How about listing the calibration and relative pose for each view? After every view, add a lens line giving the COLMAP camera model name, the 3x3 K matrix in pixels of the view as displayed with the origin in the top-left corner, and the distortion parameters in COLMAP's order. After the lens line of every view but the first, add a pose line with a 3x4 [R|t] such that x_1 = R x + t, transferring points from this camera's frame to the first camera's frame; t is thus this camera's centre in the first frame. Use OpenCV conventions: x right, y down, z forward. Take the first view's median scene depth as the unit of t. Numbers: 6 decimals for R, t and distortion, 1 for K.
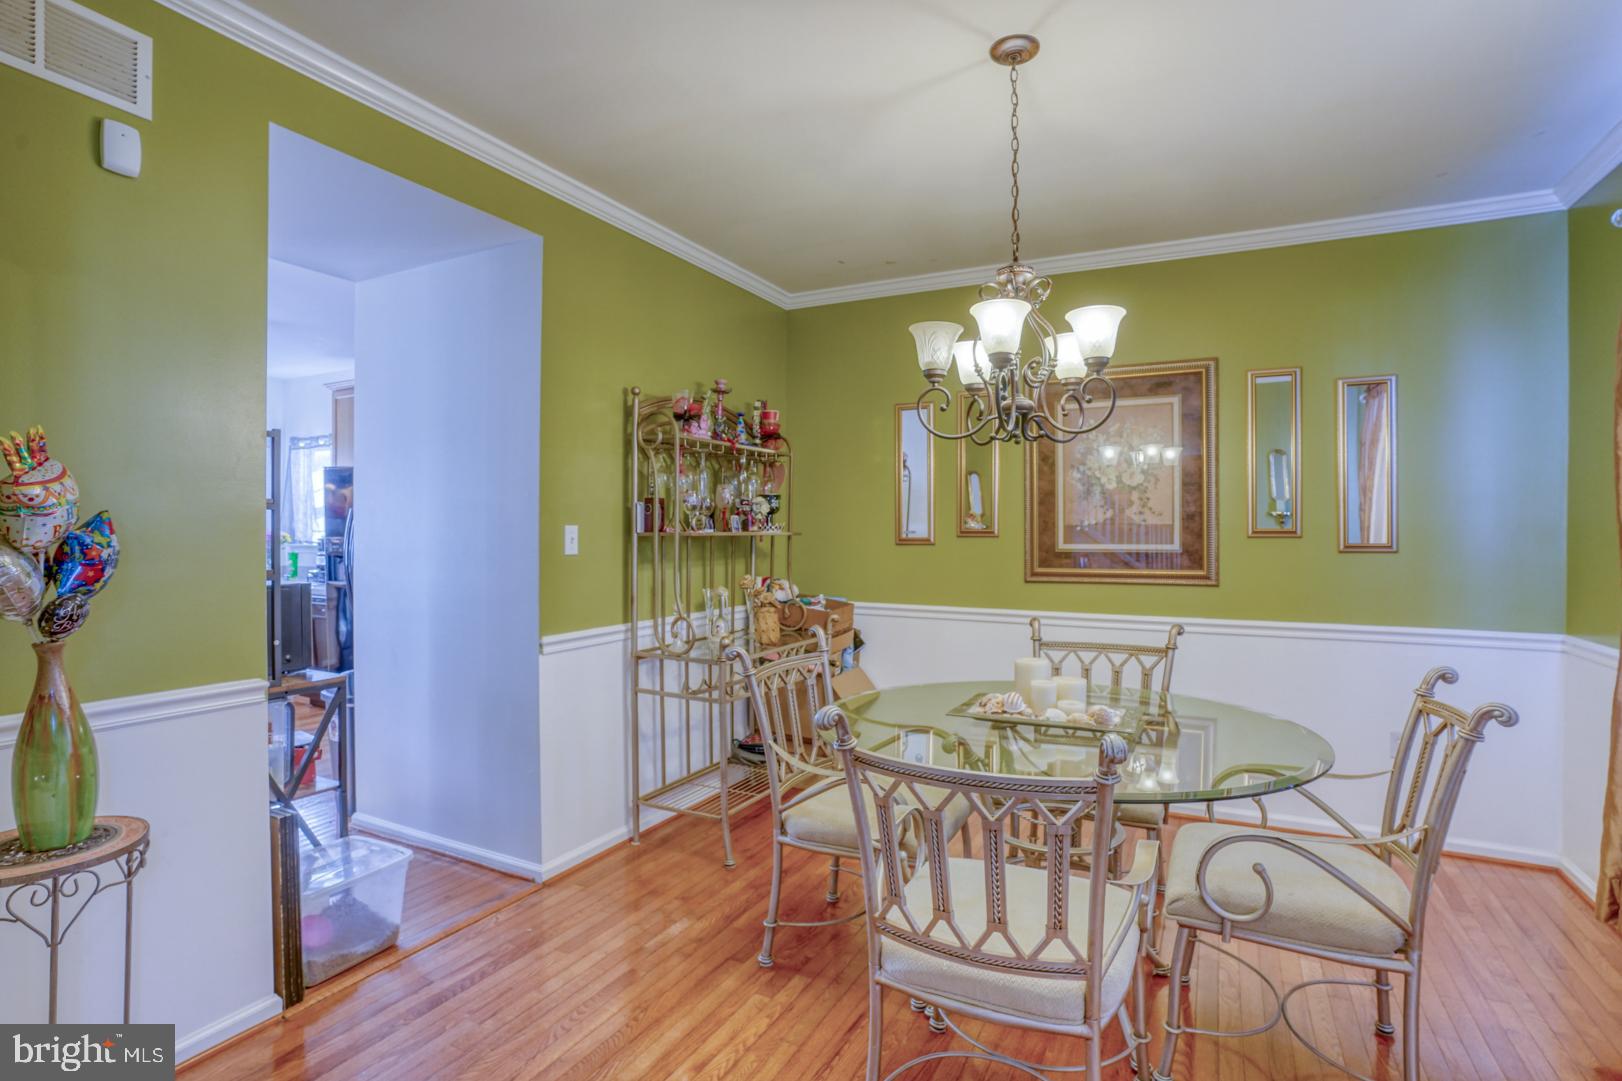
lens RADIAL K [[805.1, 0, 821.7], [0, 805.1, 528.5], [0, 0, 1]] dist [-0.077786, 0.035457]
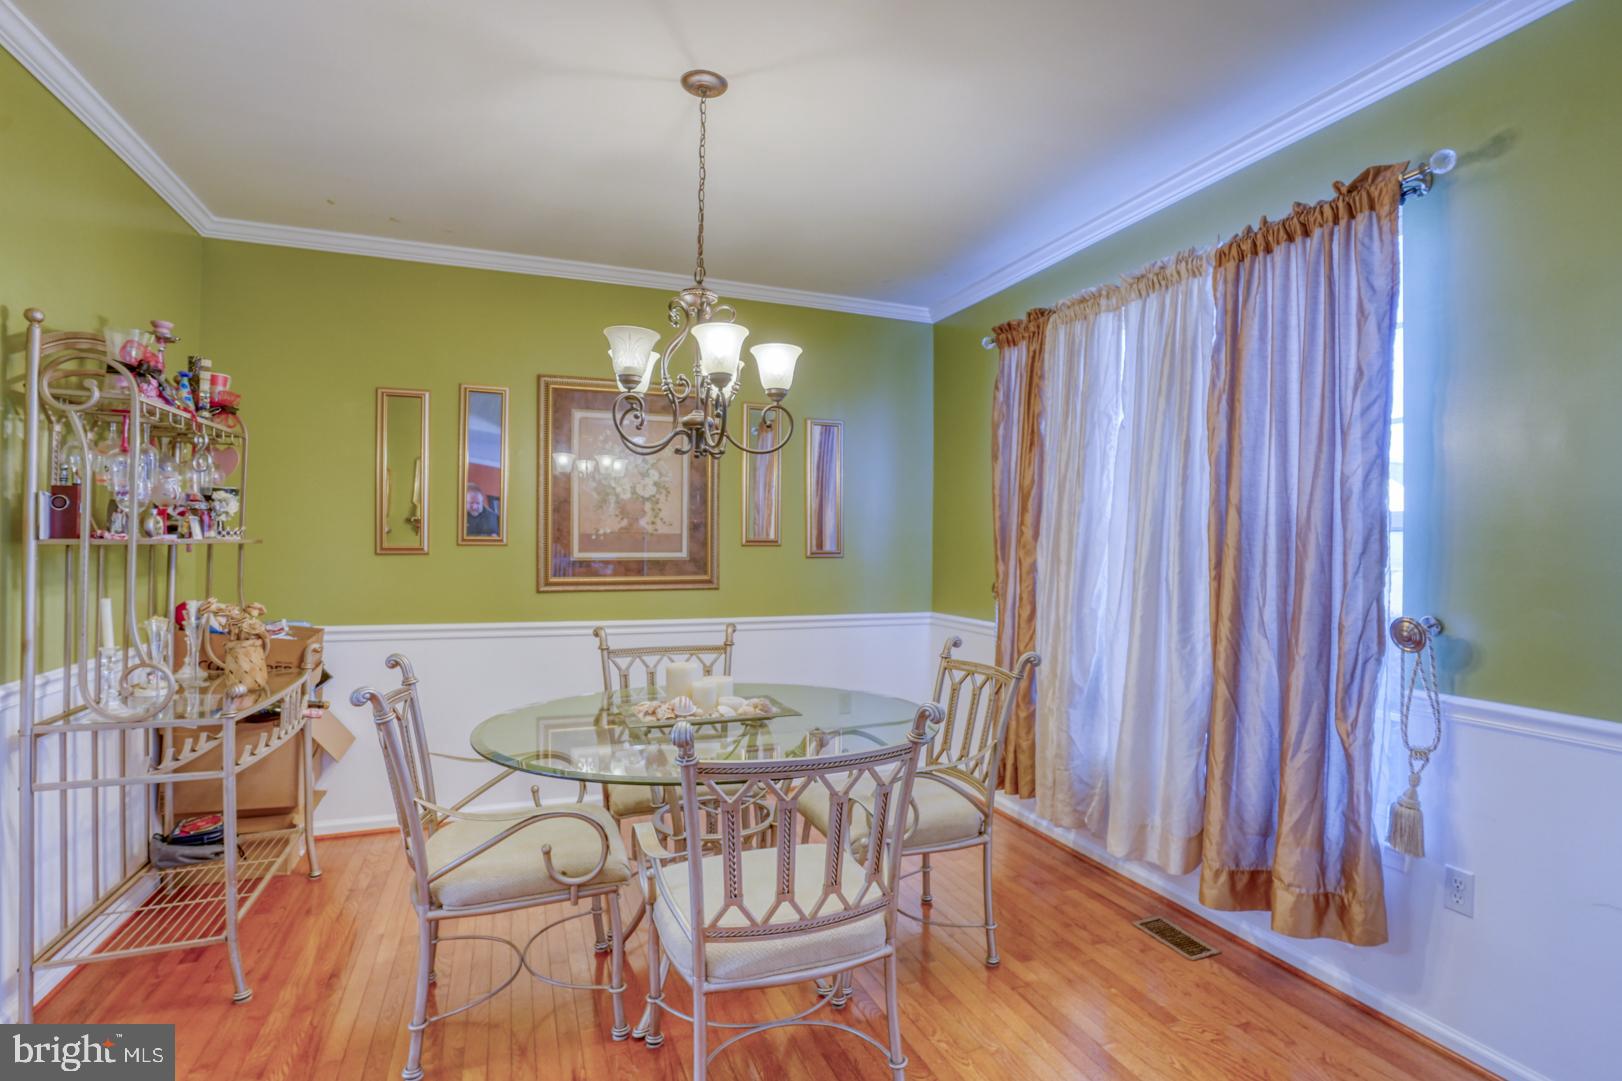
lens RADIAL K [[854.8, 0, 811.2], [0, 854.8, 531.6], [0, 0, 1]] dist [-0.088901, 0.039797]
pose [[0.634758, 0.010750, 0.772636, -0.346229], [-0.008852, 0.999939, -0.006640, -0.002211], [-0.772660, -0.002624, 0.634815, 0.116264]]
